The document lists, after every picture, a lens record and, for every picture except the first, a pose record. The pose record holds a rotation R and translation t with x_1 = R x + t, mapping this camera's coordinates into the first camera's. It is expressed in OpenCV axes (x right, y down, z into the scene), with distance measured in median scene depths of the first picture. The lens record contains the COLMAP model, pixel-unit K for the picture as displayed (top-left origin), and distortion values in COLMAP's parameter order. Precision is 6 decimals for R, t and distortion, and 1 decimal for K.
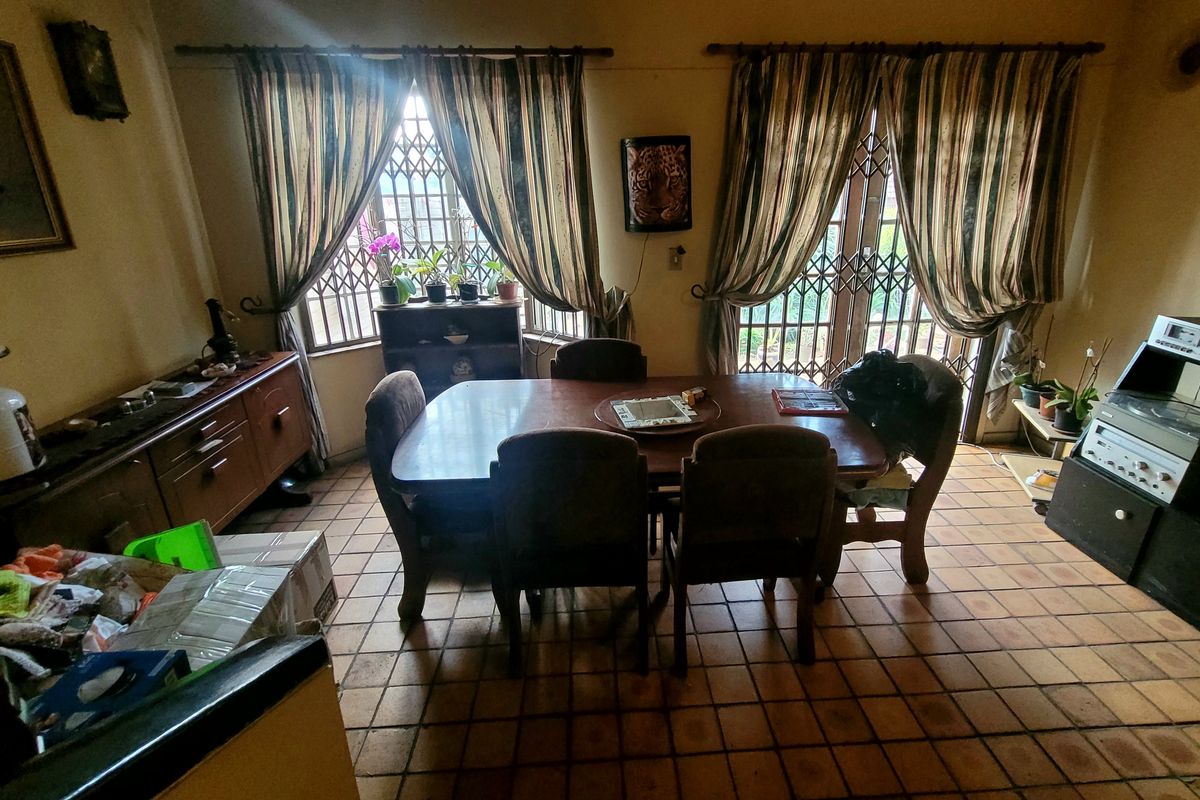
lens RADIAL K [[565.0, 0, 608.3], [0, 565.0, 403.2], [0, 0, 1]] dist [0.004871, -0.003044]
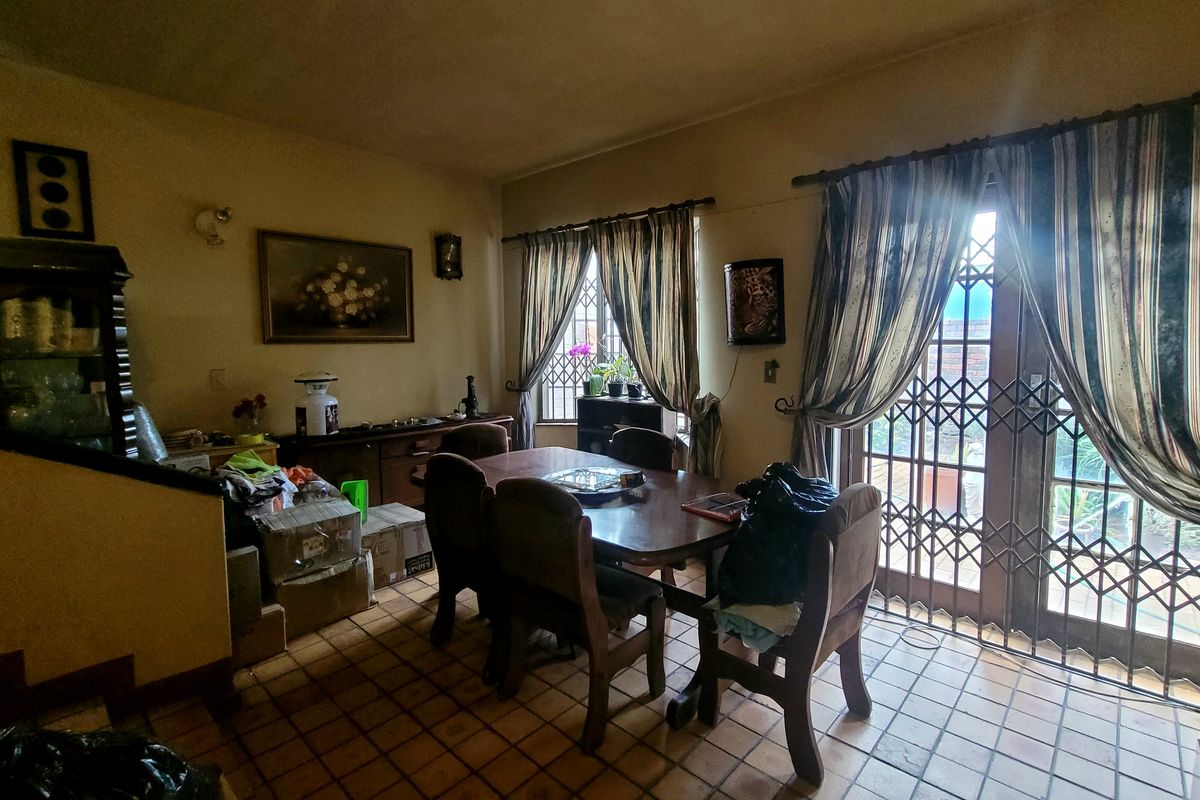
lens RADIAL K [[565.0, 0, 602.1], [0, 565.0, 400.7], [0, 0, 1]] dist [0.004871, -0.003044]
pose [[0.689616, 0.089700, -0.718598, 0.700771], [-0.258198, 0.957540, -0.128258, 0.000108], [0.676582, 0.273990, 0.683496, 0.132980]]
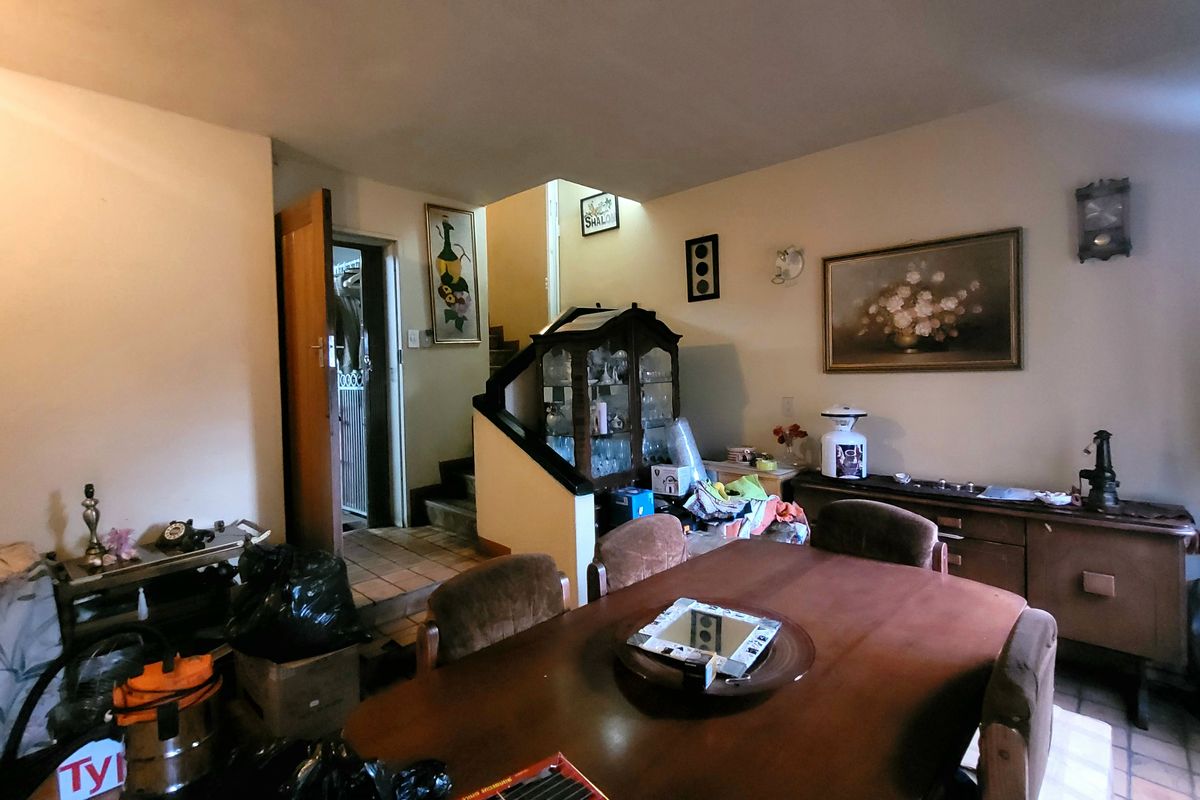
lens RADIAL K [[565.0, 0, 600.0], [0, 565.0, 394.4], [0, 0, 1]] dist [0.004871, -0.003044]
pose [[-0.732931, 0.054715, -0.678099, 0.457094], [-0.207998, 0.931007, 0.299939, -0.310575], [0.647726, 0.360878, -0.670983, 0.967697]]
